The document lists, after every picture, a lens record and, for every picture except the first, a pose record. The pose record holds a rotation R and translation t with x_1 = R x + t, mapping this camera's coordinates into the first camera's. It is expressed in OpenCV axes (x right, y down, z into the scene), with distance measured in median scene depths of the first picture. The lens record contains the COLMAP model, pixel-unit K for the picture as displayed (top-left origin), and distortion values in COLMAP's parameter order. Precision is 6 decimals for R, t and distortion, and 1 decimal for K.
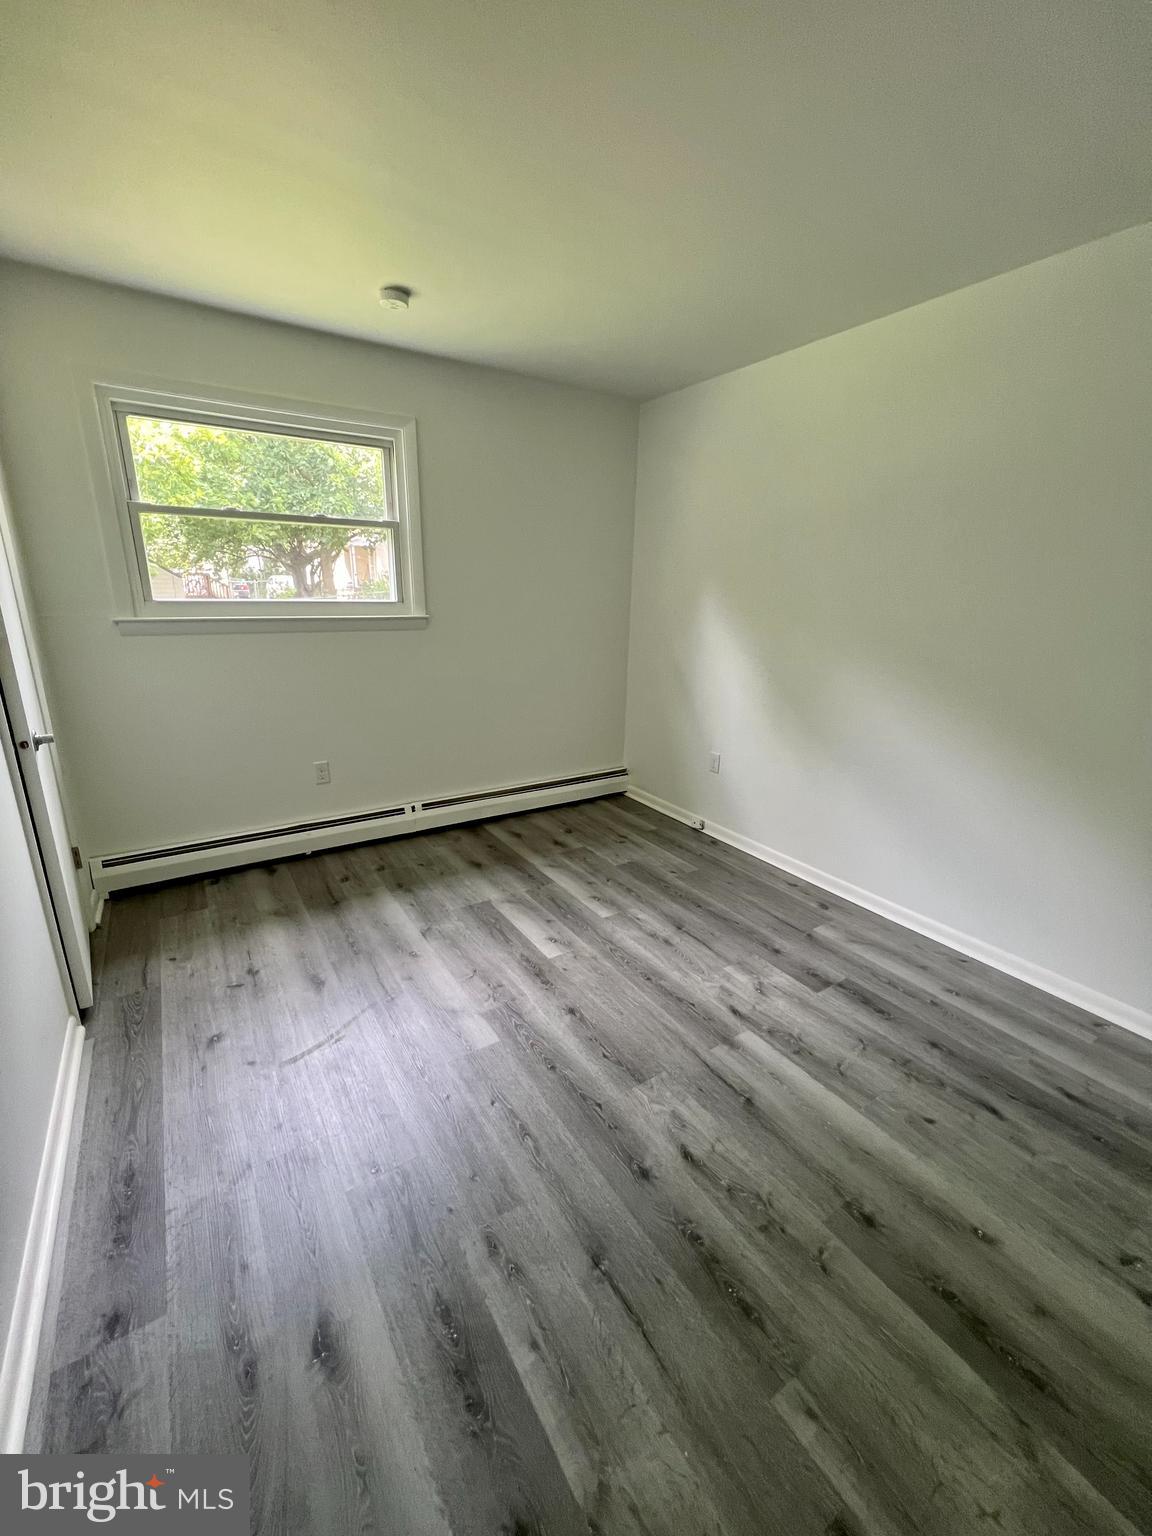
lens RADIAL K [[624.3, 0, 573.7], [0, 624.3, 771.3], [0, 0, 1]] dist [-0.002331, 0.000416]
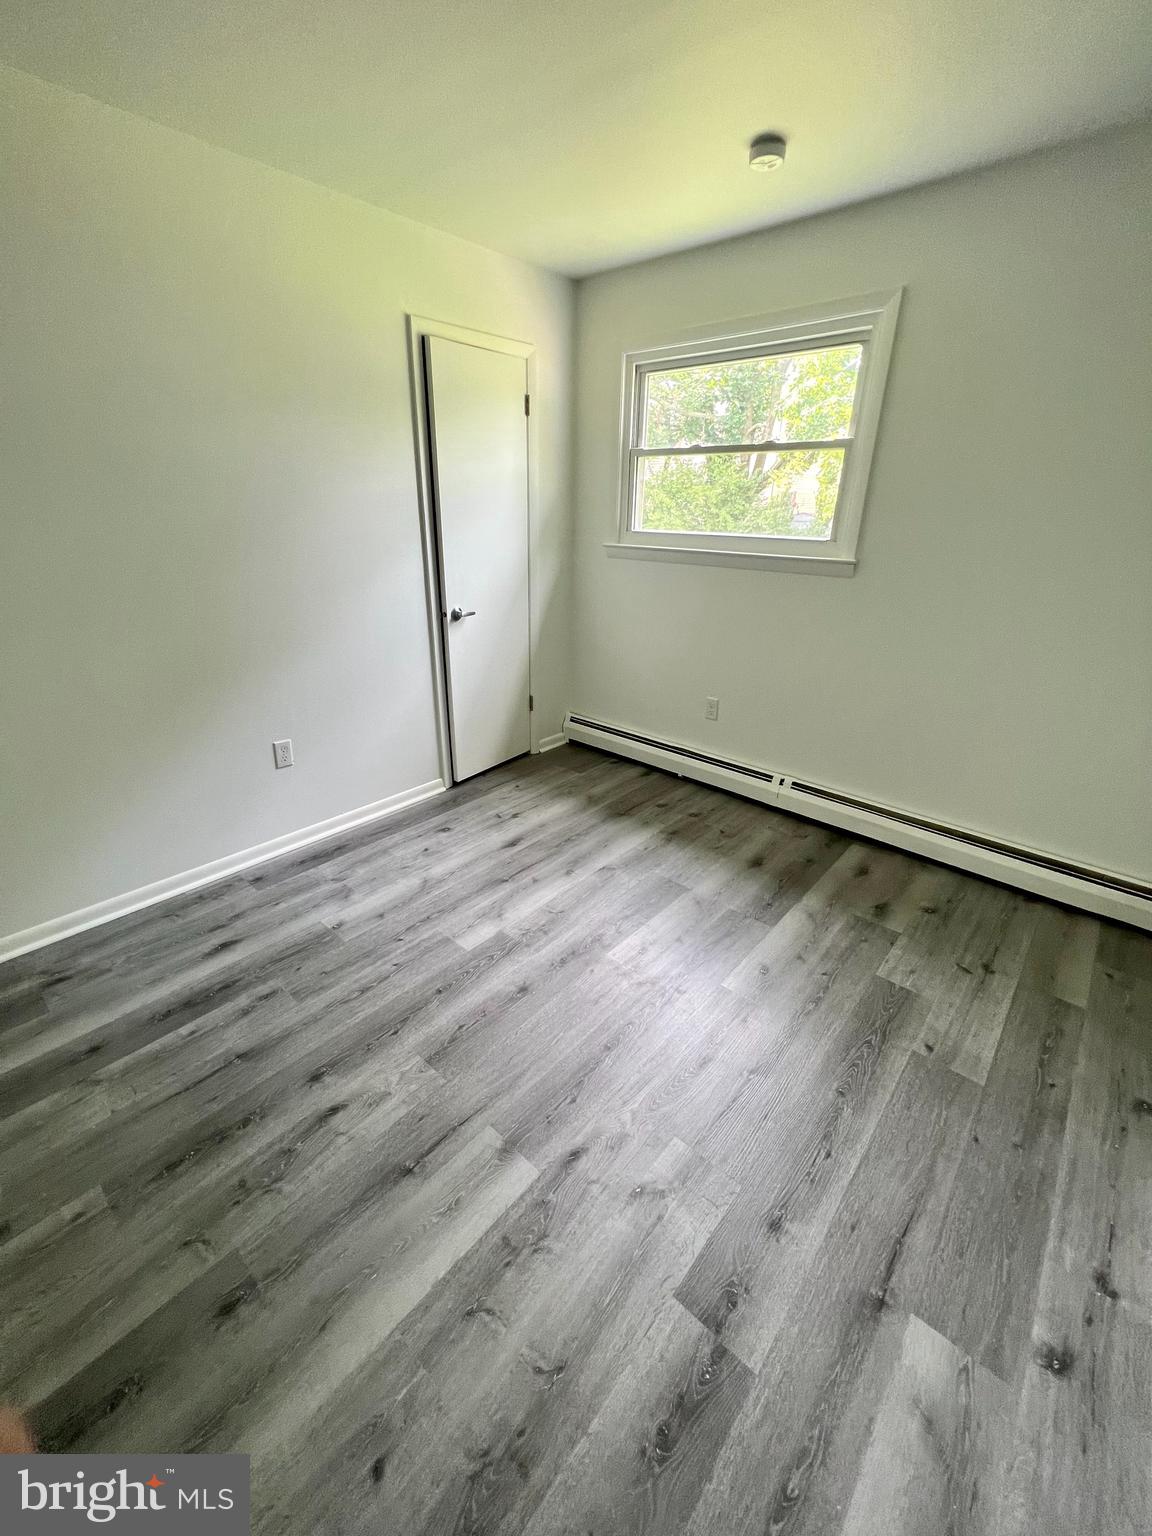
lens RADIAL K [[624.3, 0, 573.7], [0, 624.3, 771.3], [0, 0, 1]] dist [-0.002331, 0.000416]
pose [[0.250436, 0.367658, -0.895605, 0.686537], [-0.283045, 0.912471, 0.295435, -0.198203], [0.925833, 0.179509, 0.332580, 0.656365]]
